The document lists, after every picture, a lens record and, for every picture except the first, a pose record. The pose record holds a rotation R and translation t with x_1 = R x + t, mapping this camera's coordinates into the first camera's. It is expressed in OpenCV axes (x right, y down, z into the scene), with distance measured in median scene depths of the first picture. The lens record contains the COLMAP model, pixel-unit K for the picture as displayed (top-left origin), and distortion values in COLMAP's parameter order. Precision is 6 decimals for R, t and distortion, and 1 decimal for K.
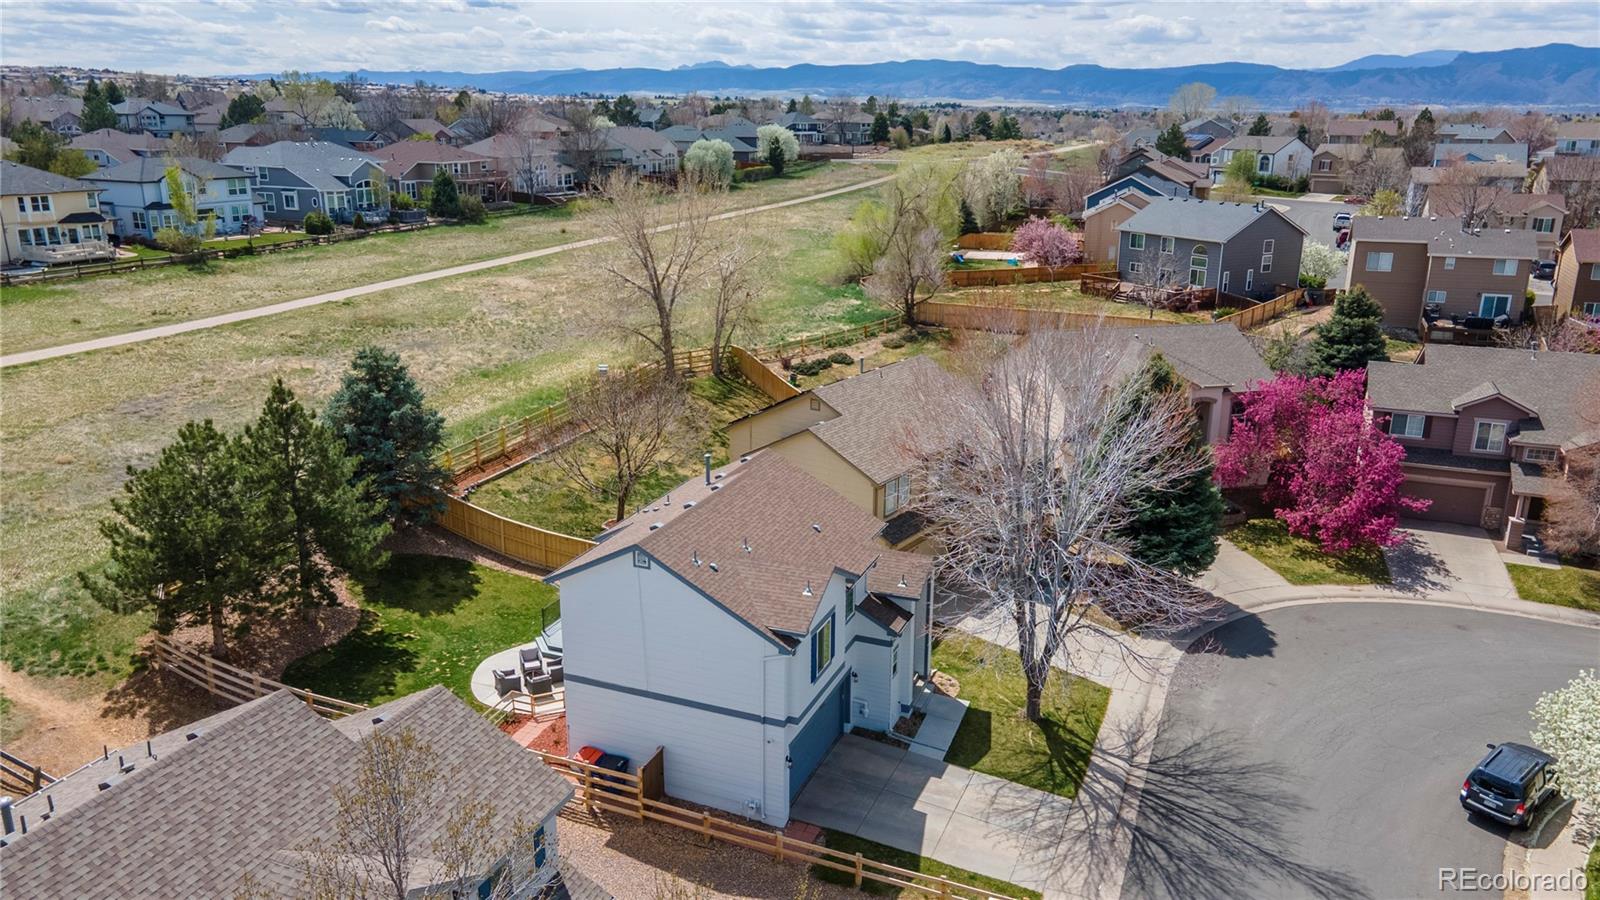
lens RADIAL K [[1168.1, 0, 794.9], [0, 1168.1, 444.5], [0, 0, 1]] dist [0.009338, 0.067970]
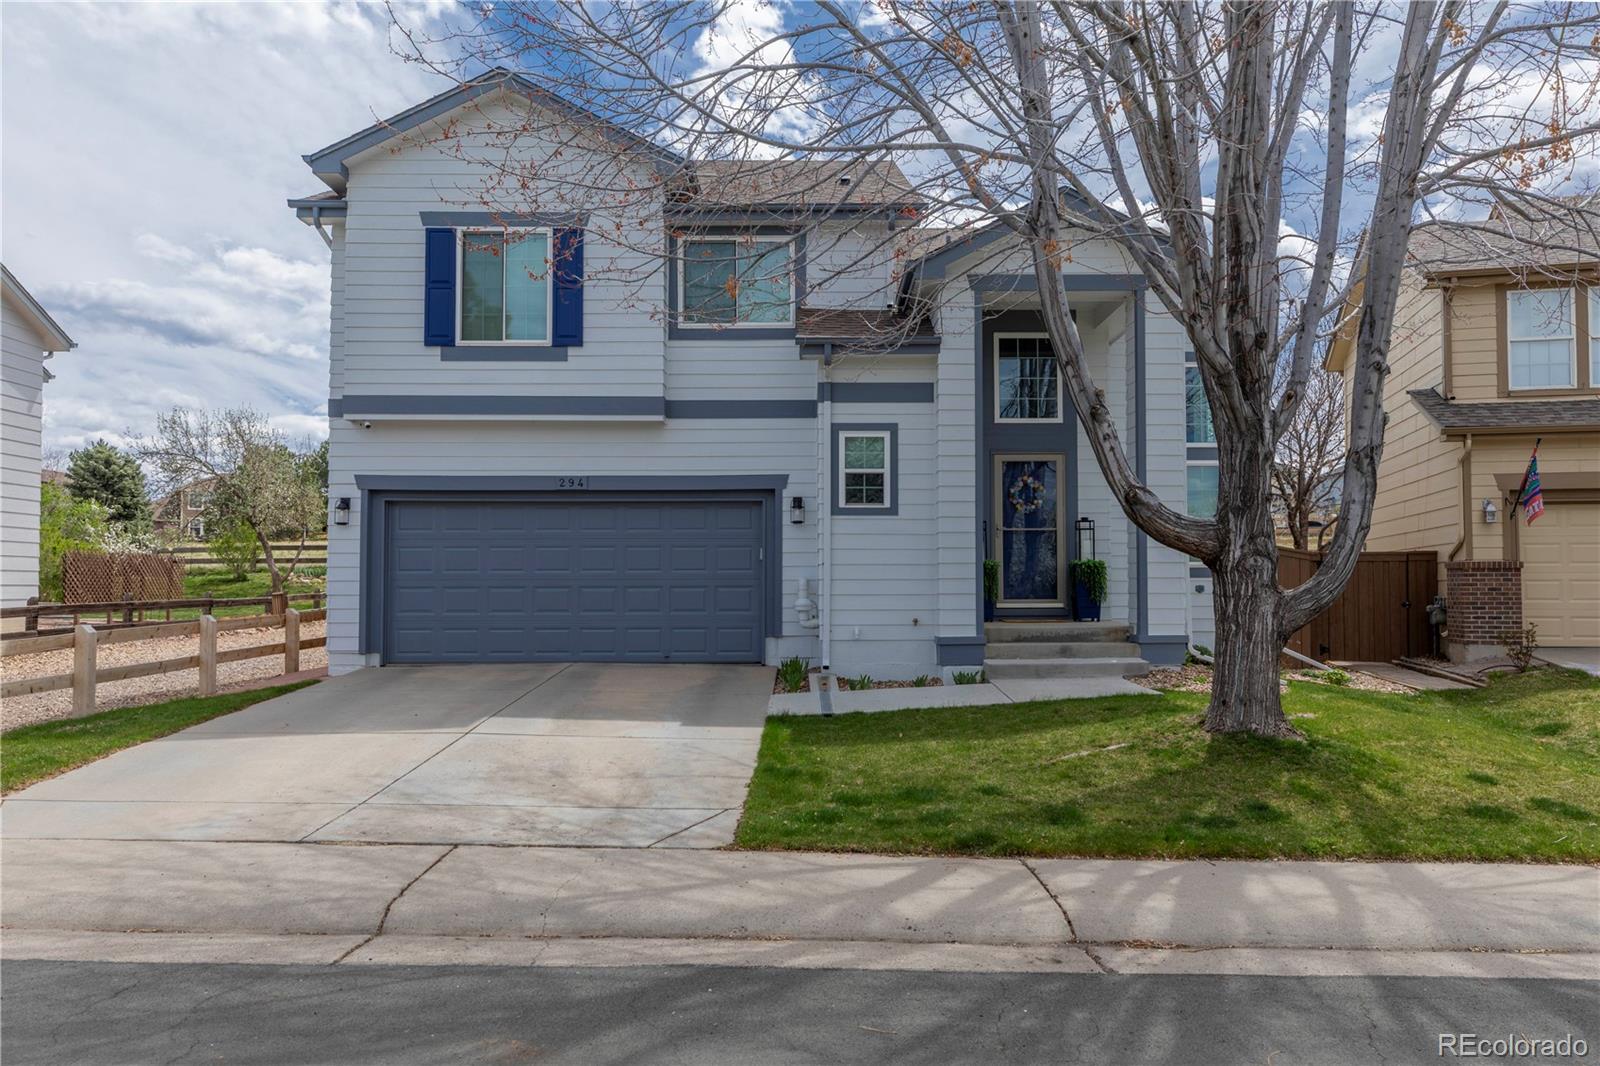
lens RADIAL K [[1150.1, 0, 799.1], [0, 1150.1, 584.4], [0, 0, 1]] dist [-0.007650, -0.001601]
pose [[0.386884, -0.010781, -0.922065, 0.165280], [-0.252839, 0.960369, -0.117316, 0.111561], [0.886788, 0.278522, 0.368825, 0.366230]]
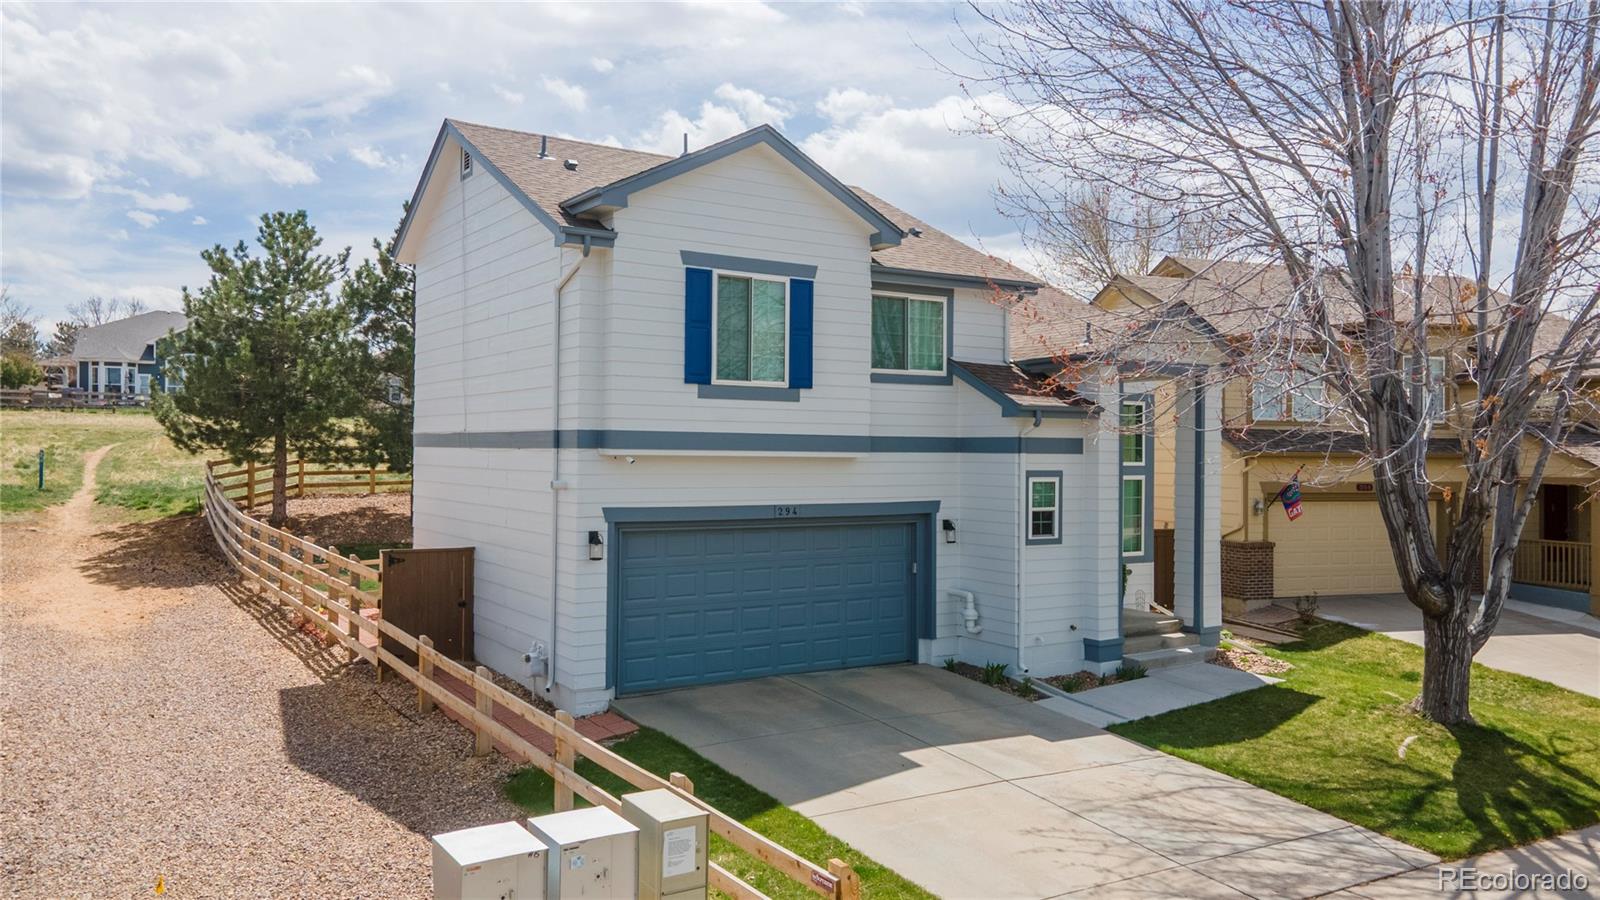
lens RADIAL K [[1168.1, 0, 794.9], [0, 1168.1, 444.5], [0, 0, 1]] dist [0.009338, 0.067970]
pose [[0.822955, -0.002059, -0.568103, 0.107858], [-0.162626, 0.957292, -0.239050, 0.119258], [0.544332, 0.289116, 0.787473, 0.254990]]
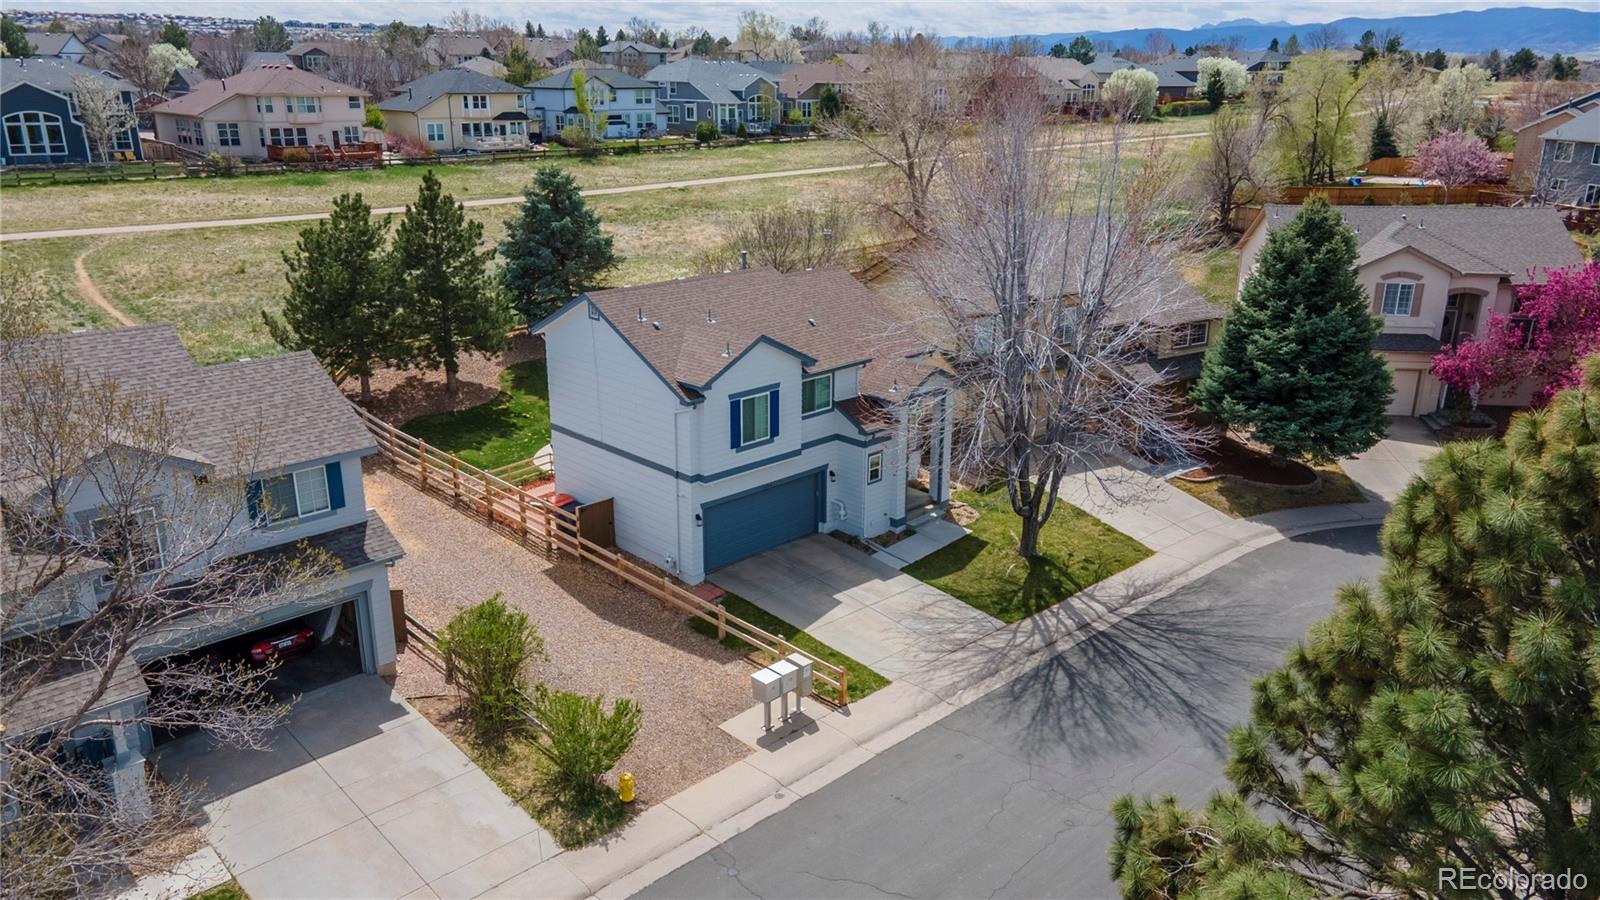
lens RADIAL K [[1165.5, 0, 790.8], [0, 1165.5, 443.6], [0, 0, 1]] dist [0.030967, 0.003453]
pose [[0.915849, 0.118449, -0.383654, 0.164975], [-0.107828, 0.992953, 0.049160, 0.053609], [0.386774, -0.003654, 0.922167, 0.034436]]
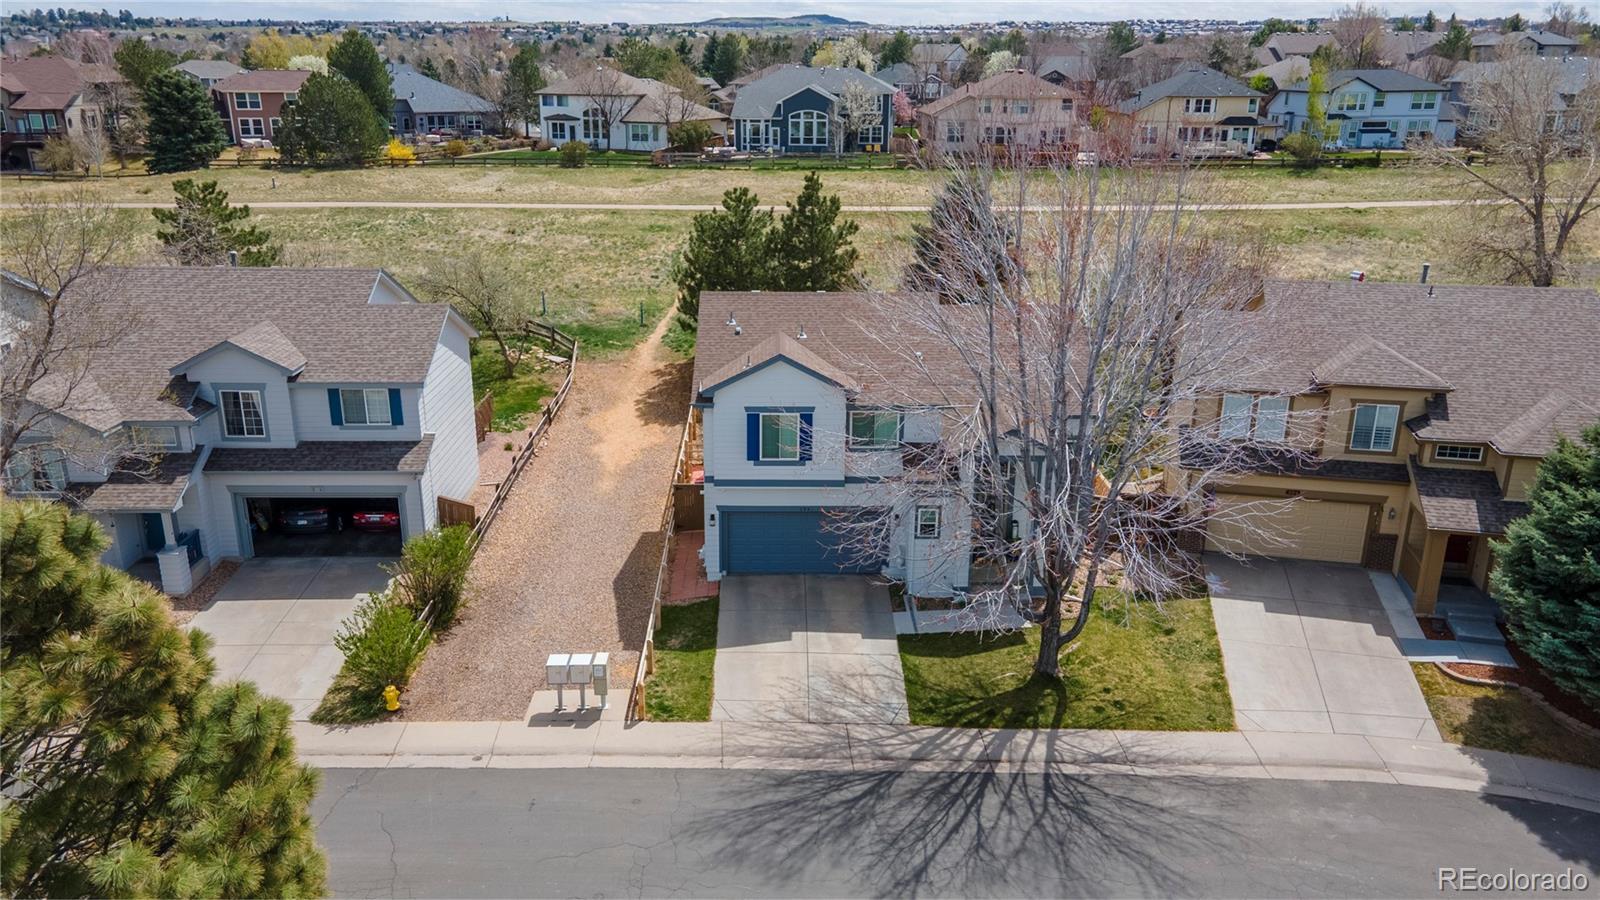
lens RADIAL K [[1168.1, 0, 794.9], [0, 1168.1, 444.5], [0, 0, 1]] dist [0.009338, 0.067970]
pose [[0.393342, 0.282186, -0.875016, 0.339821], [-0.258122, 0.947349, 0.189480, -0.004661], [0.882414, 0.151331, 0.445471, 0.214440]]
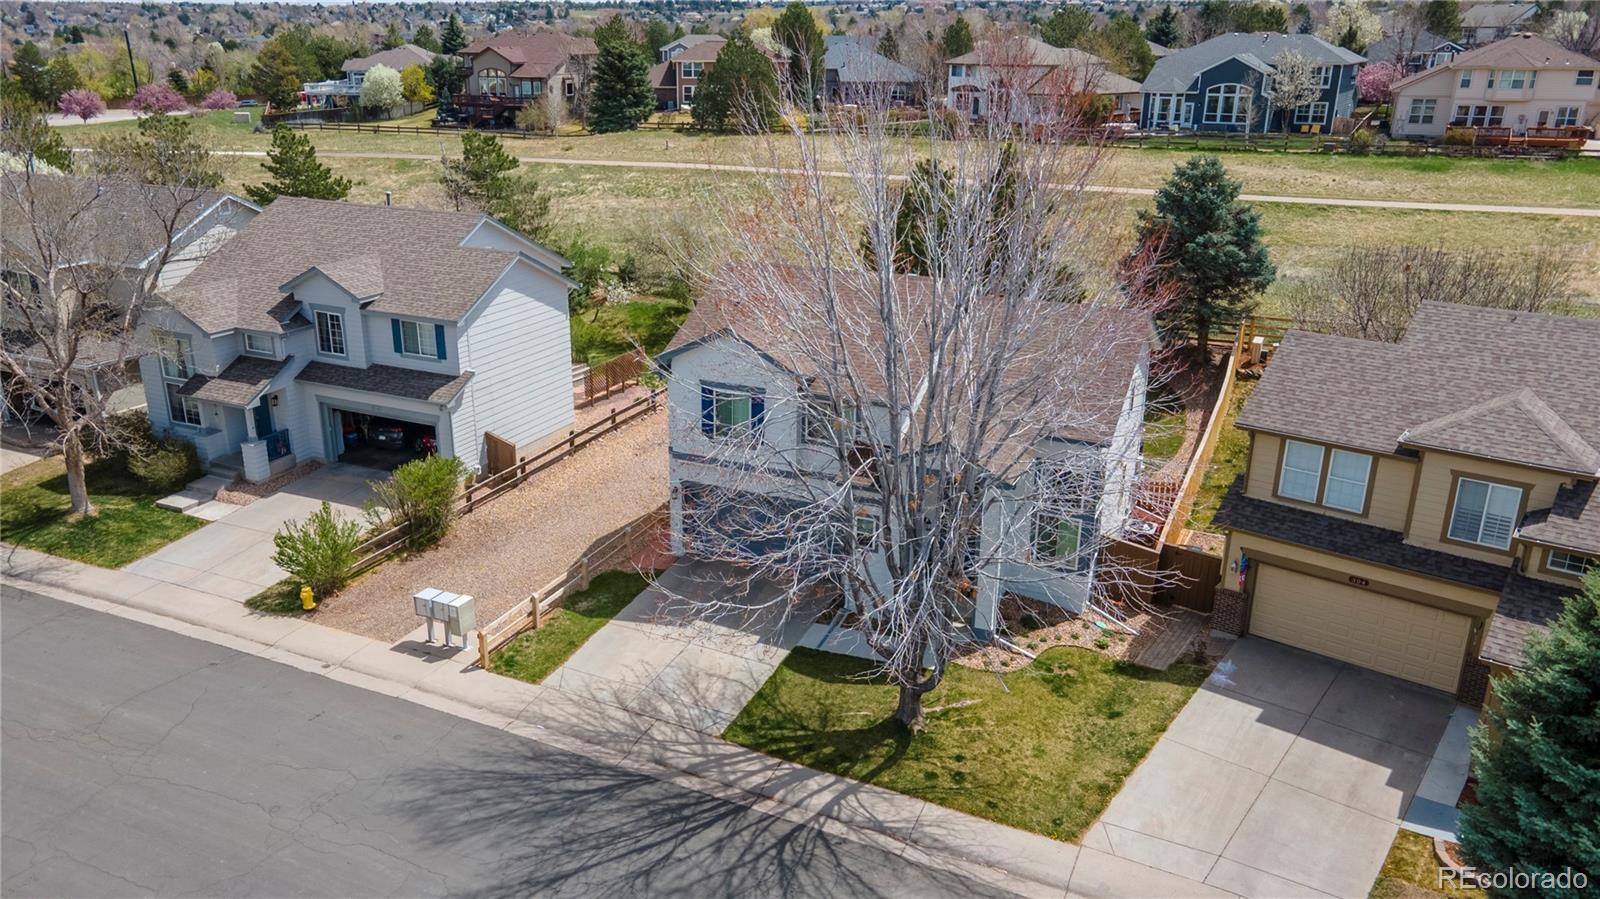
lens RADIAL K [[1200.6, 0, 772.6], [0, 1200.6, 448.3], [0, 0, 1]] dist [0.036208, 0.007863]
pose [[-0.054595, 0.319719, -0.945938, 0.355799], [-0.282919, 0.903575, 0.321729, -0.046179], [0.957589, 0.285188, 0.041124, 0.376321]]
